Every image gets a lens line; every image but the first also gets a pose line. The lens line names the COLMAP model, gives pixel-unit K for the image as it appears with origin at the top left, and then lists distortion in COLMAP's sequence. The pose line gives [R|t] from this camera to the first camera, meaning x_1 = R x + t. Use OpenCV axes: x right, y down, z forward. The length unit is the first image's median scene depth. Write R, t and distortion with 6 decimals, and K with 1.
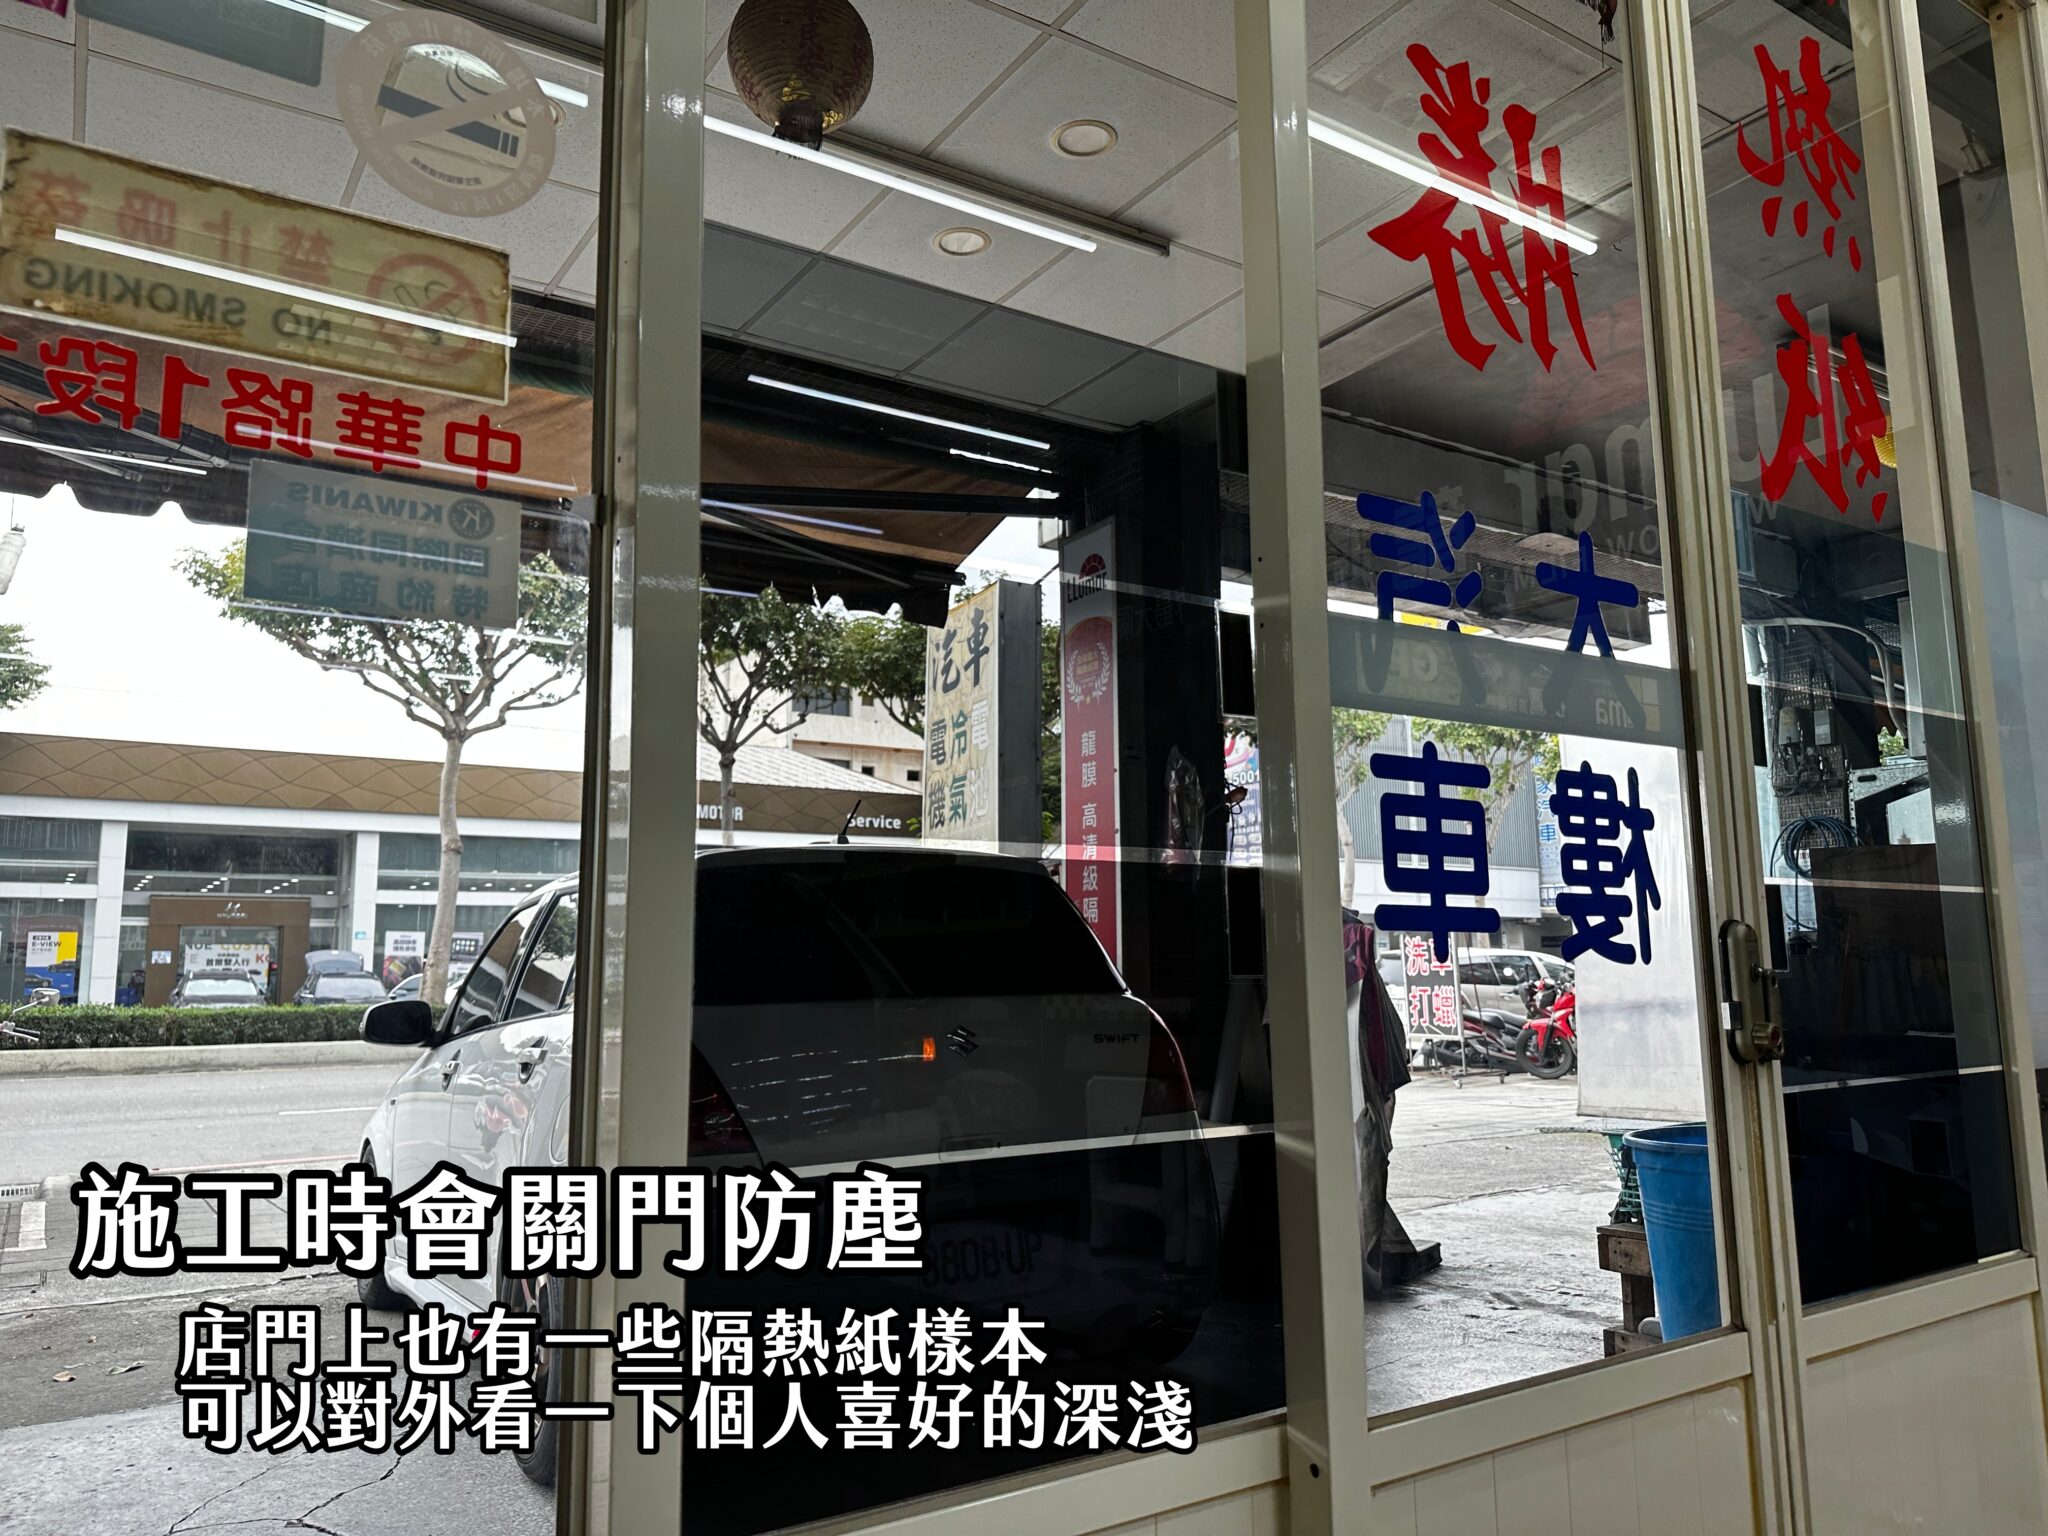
lens RADIAL K [[1474.2, 0, 1024.0], [0, 1474.2, 768.0], [0, 0, 1]] dist [0.015786, -0.030440]
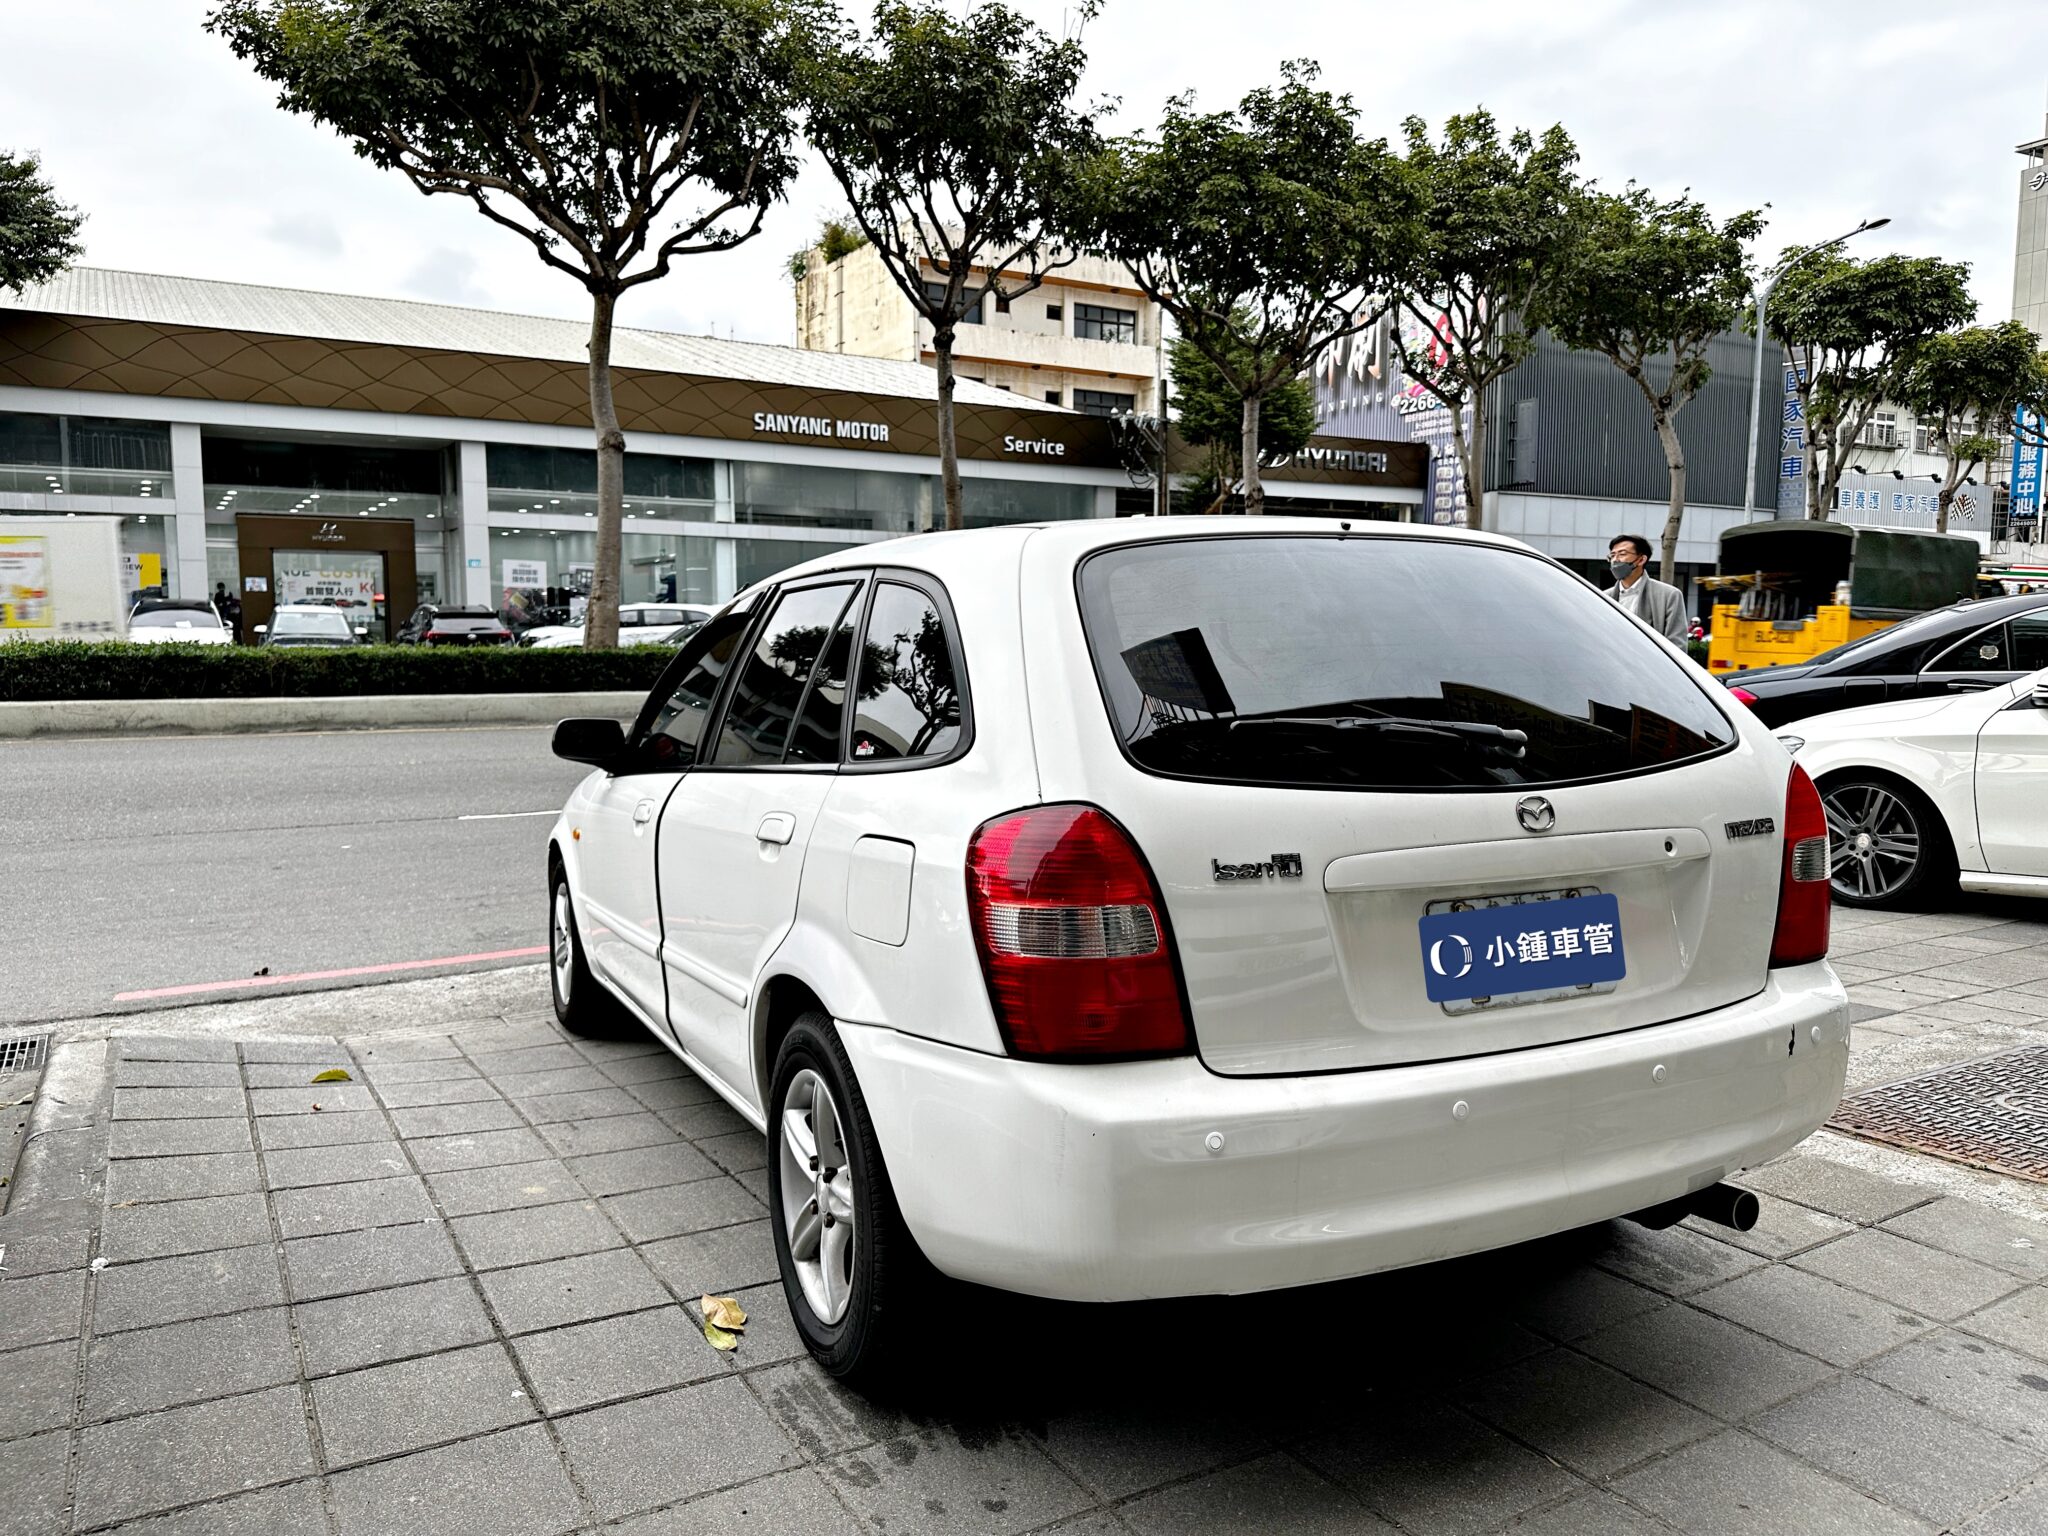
lens RADIAL K [[1456.8, 0, 931.7], [0, 1456.8, 777.9], [0, 0, 1]] dist [0.032083, 0.000641]
pose [[0.995167, 0.029906, -0.093529, -0.106544], [-0.006191, 0.969708, 0.244189, 0.026231], [0.097998, -0.242430, 0.965207, 0.181575]]
